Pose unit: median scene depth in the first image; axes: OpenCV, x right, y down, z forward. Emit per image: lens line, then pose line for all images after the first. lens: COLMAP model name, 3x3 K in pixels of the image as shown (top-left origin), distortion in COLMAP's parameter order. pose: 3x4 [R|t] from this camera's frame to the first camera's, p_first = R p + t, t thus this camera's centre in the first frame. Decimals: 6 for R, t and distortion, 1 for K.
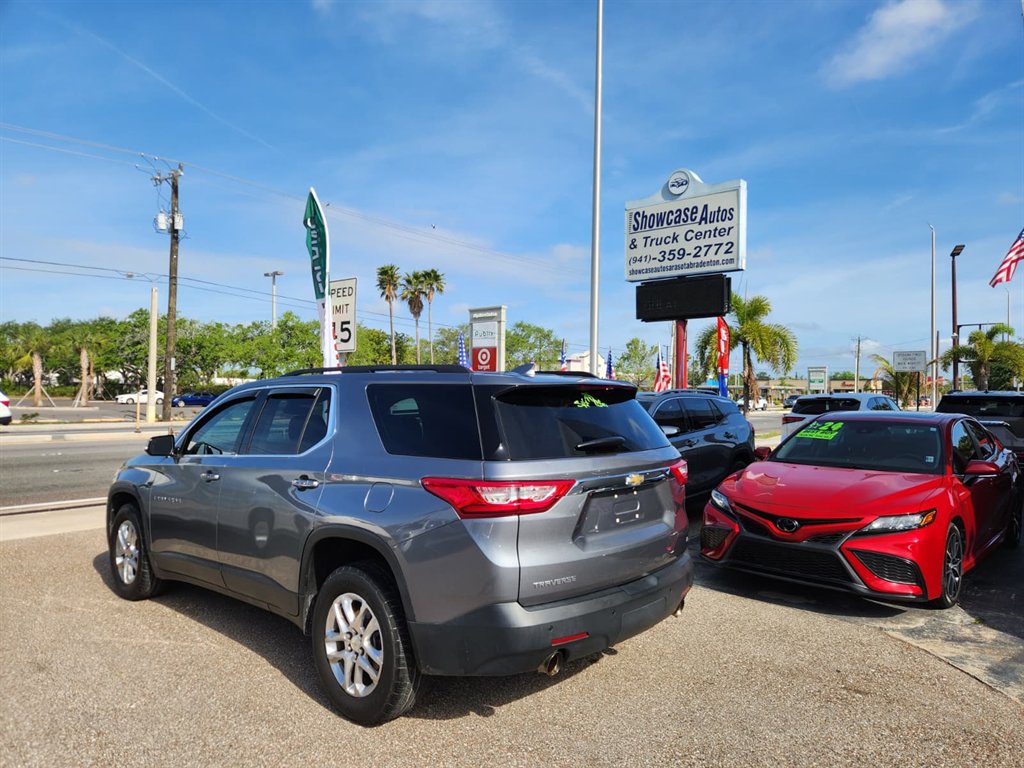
lens RADIAL K [[680.8, 0, 520.9], [0, 680.8, 382.0], [0, 0, 1]] dist [0.056966, -0.035841]
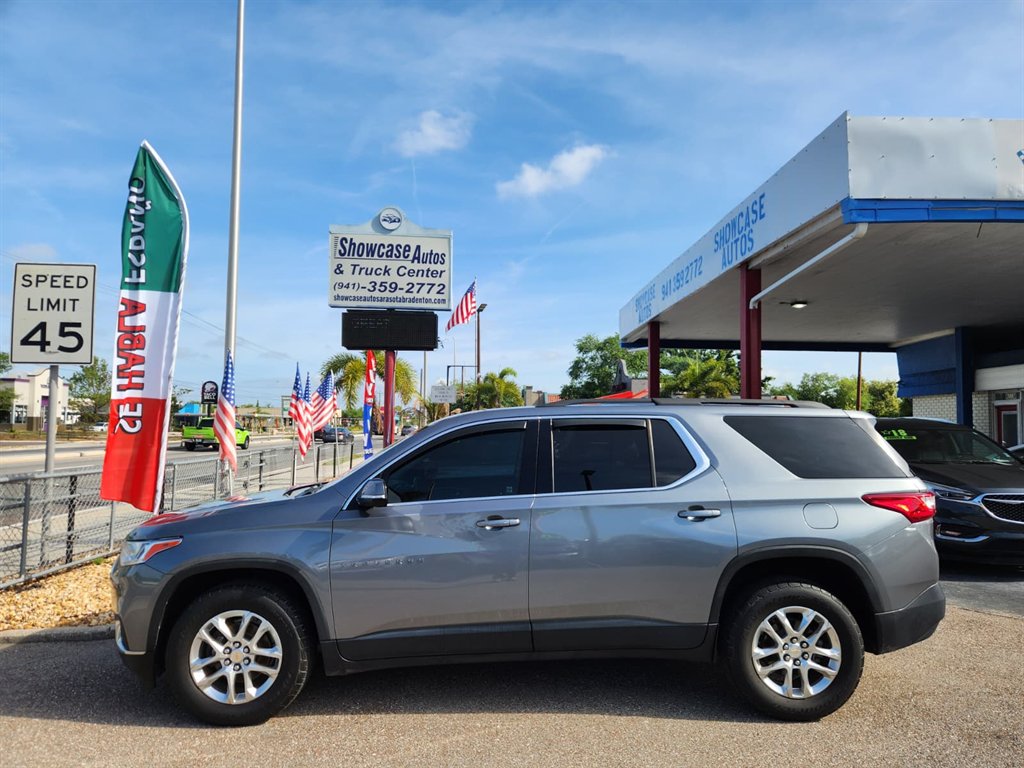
lens RADIAL K [[680.8, 0, 523.1], [0, 680.8, 382.5], [0, 0, 1]] dist [0.056966, -0.035841]
pose [[0.722503, 0.039314, 0.690249, -0.332787], [-0.011982, 0.998944, -0.044354, 0.000449], [-0.691264, 0.023775, 0.722211, 0.120027]]
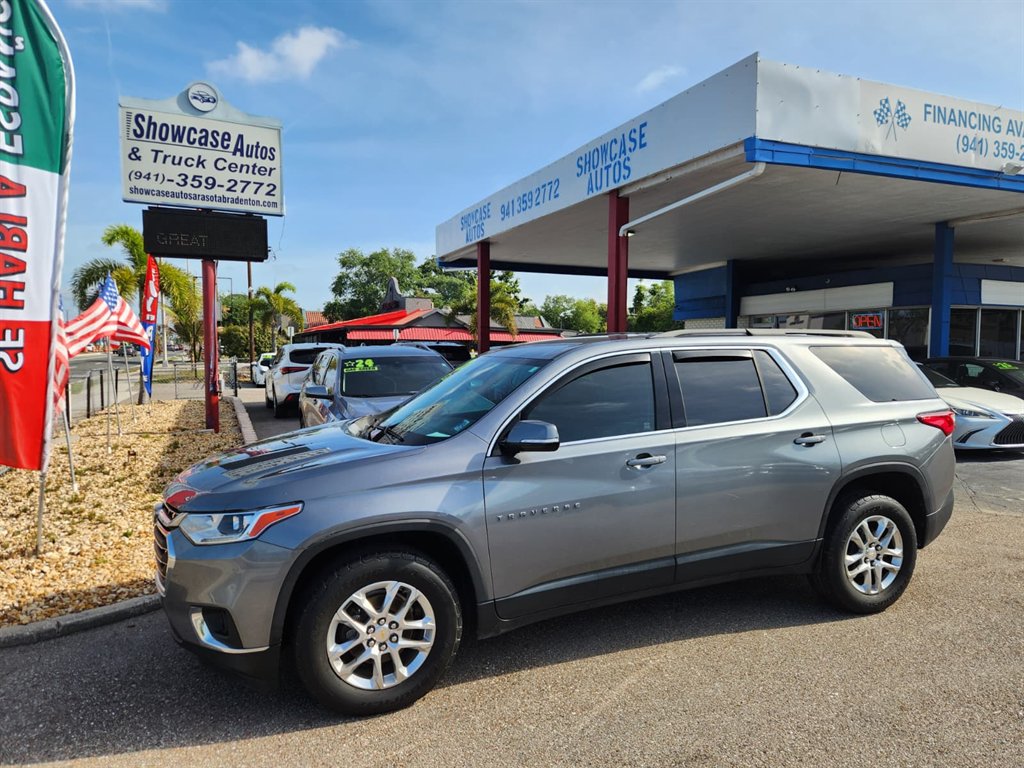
lens RADIAL K [[680.8, 0, 525.4], [0, 680.8, 381.6], [0, 0, 1]] dist [0.056966, -0.035841]
pose [[0.421310, -0.055677, 0.905206, -0.403402], [-0.015489, 0.997526, 0.068564, -0.002671], [-0.906785, -0.042907, 0.419405, 0.260993]]
